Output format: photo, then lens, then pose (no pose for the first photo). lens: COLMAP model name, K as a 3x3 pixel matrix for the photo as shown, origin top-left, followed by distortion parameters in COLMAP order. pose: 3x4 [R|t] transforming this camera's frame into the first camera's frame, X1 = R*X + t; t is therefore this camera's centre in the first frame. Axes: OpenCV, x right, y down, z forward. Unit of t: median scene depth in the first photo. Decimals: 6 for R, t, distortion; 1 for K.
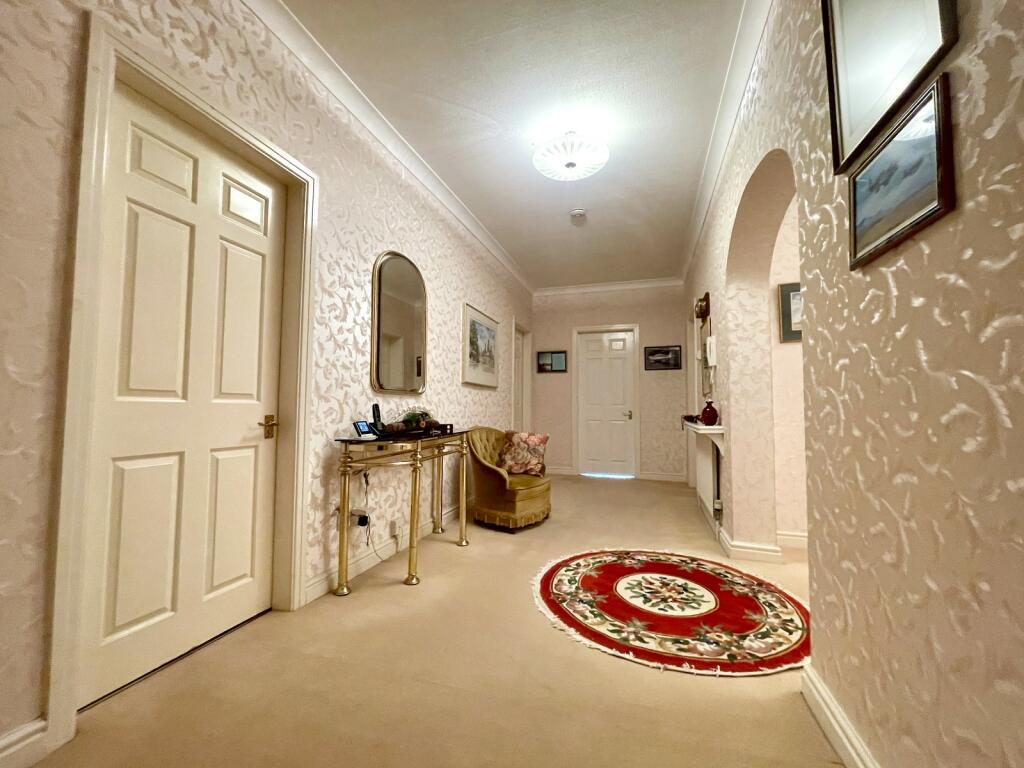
lens RADIAL K [[418.0, 0, 509.6], [0, 418.0, 388.9], [0, 0, 1]] dist [0.000455, -0.000004]
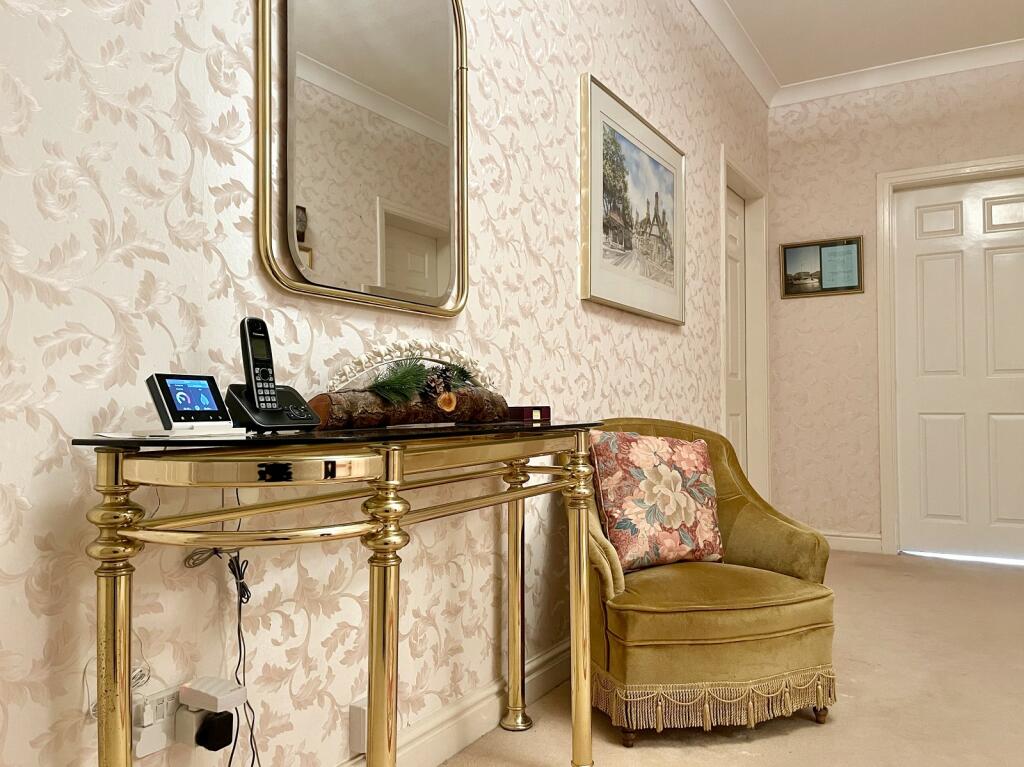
lens RADIAL K [[782.8, 0, 512.1], [0, 782.8, 386.0], [0, 0, 1]] dist [0.027135, -0.010553]
pose [[0.971432, -0.015662, -0.236800, -0.018621], [0.019946, 0.999678, 0.015707, 0.060793], [0.236478, -0.019981, 0.971431, 0.414149]]
